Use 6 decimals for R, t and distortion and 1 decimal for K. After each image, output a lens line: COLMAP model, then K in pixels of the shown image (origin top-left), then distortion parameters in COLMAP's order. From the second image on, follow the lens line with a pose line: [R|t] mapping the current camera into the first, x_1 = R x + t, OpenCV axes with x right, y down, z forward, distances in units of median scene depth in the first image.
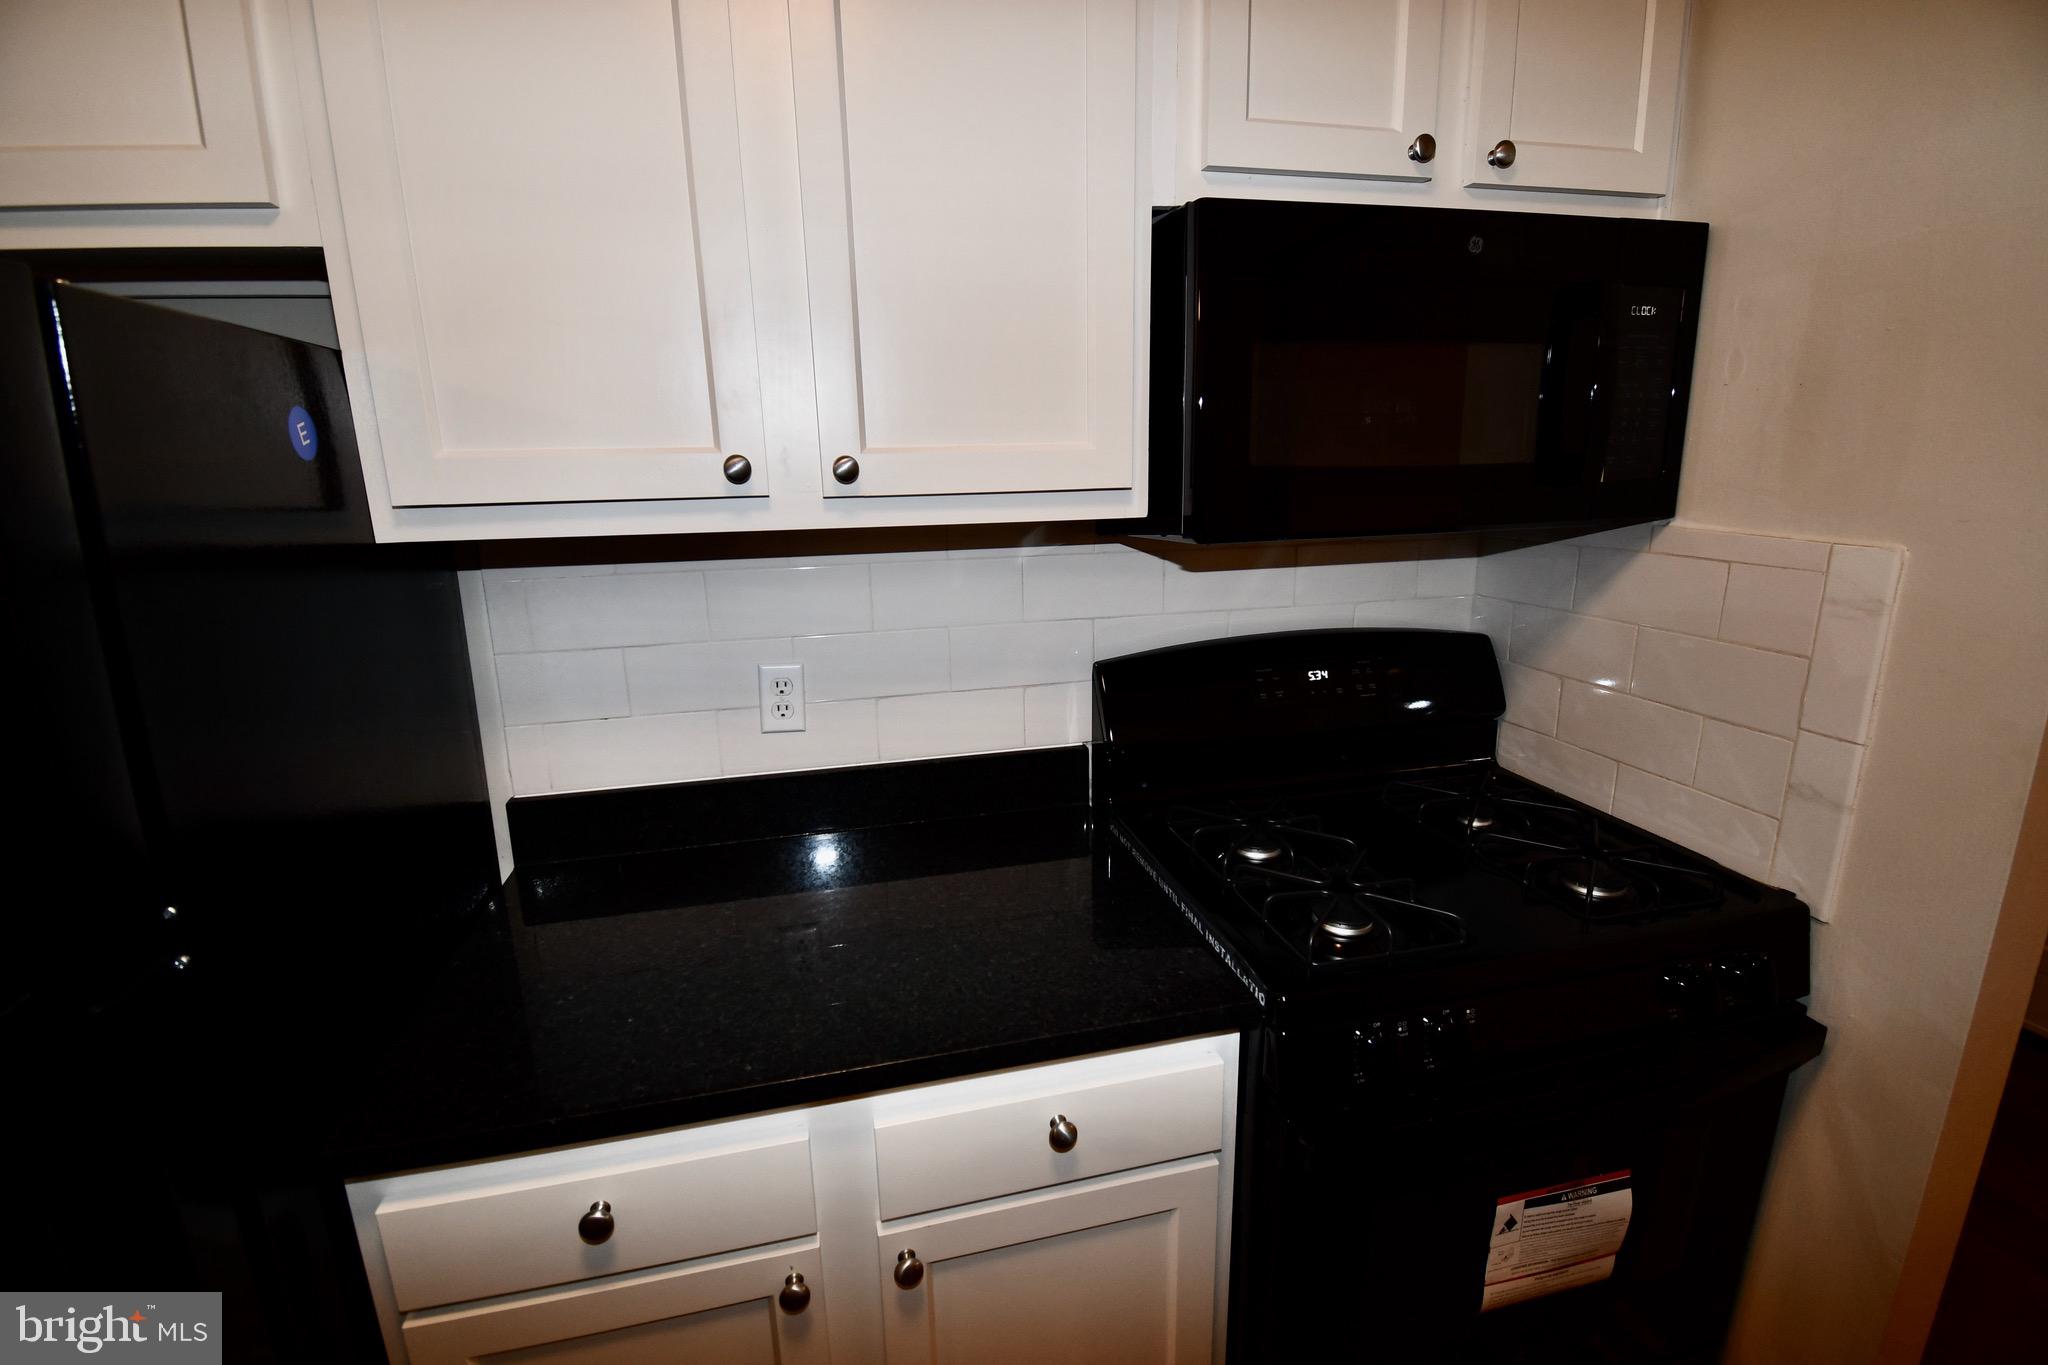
lens RADIAL K [[894.3, 0, 1022.9], [0, 894.3, 665.1], [0, 0, 1]] dist [0.019745, -0.024579]
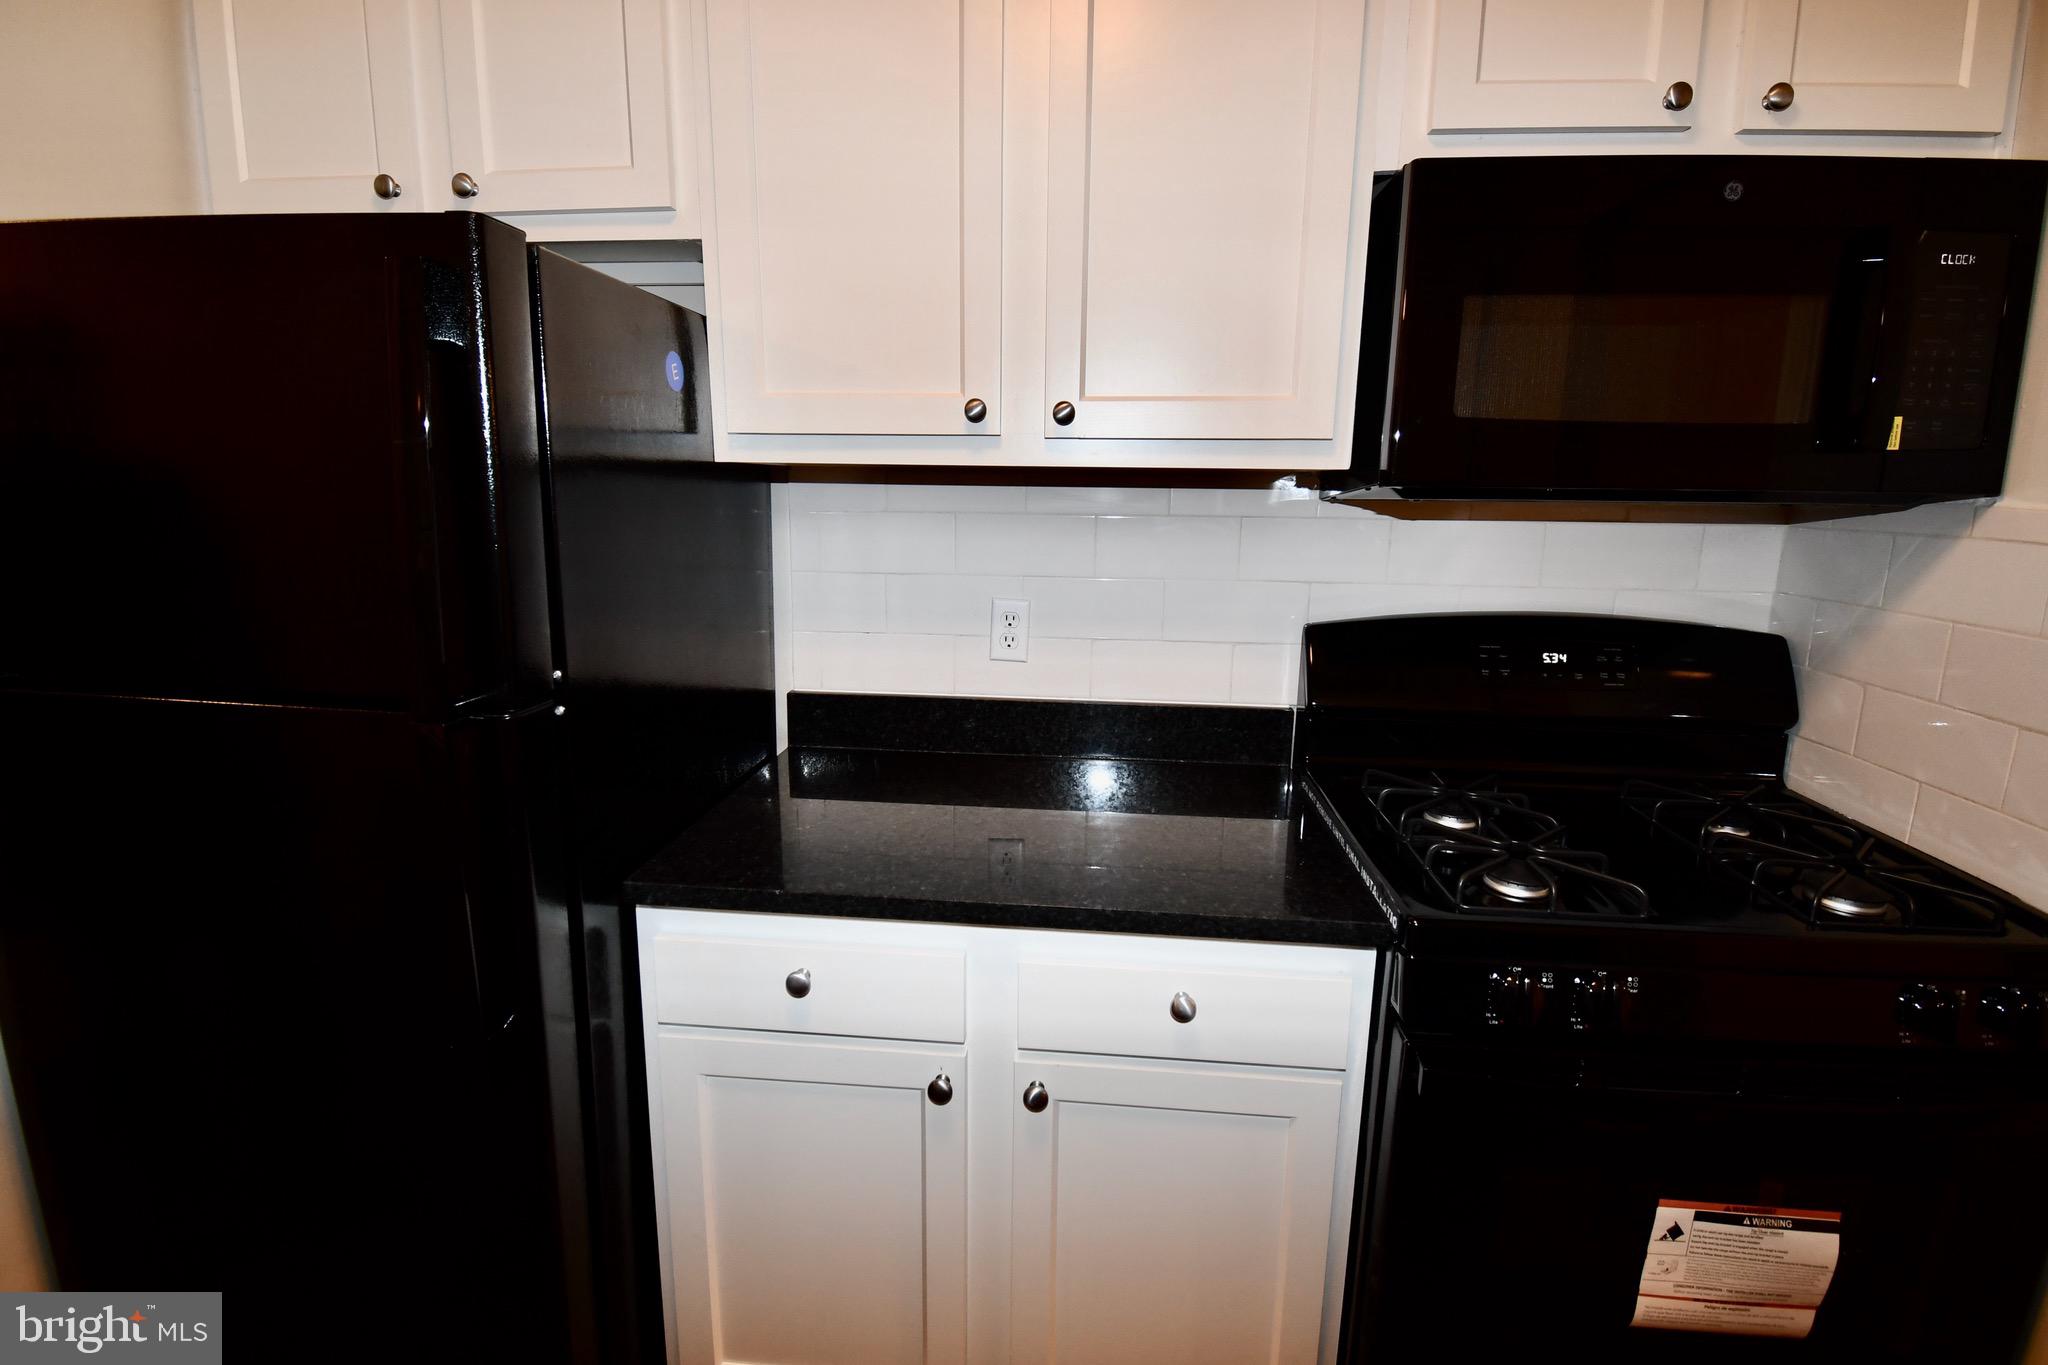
lens RADIAL K [[937.6, 0, 1016.9], [0, 937.6, 659.4], [0, 0, 1]] dist [0.002643, -0.016218]
pose [[0.944138, 0.091384, -0.316627, 0.141336], [-0.101452, 0.994721, -0.015424, 0.110265], [0.313546, 0.046685, 0.948425, -0.136851]]
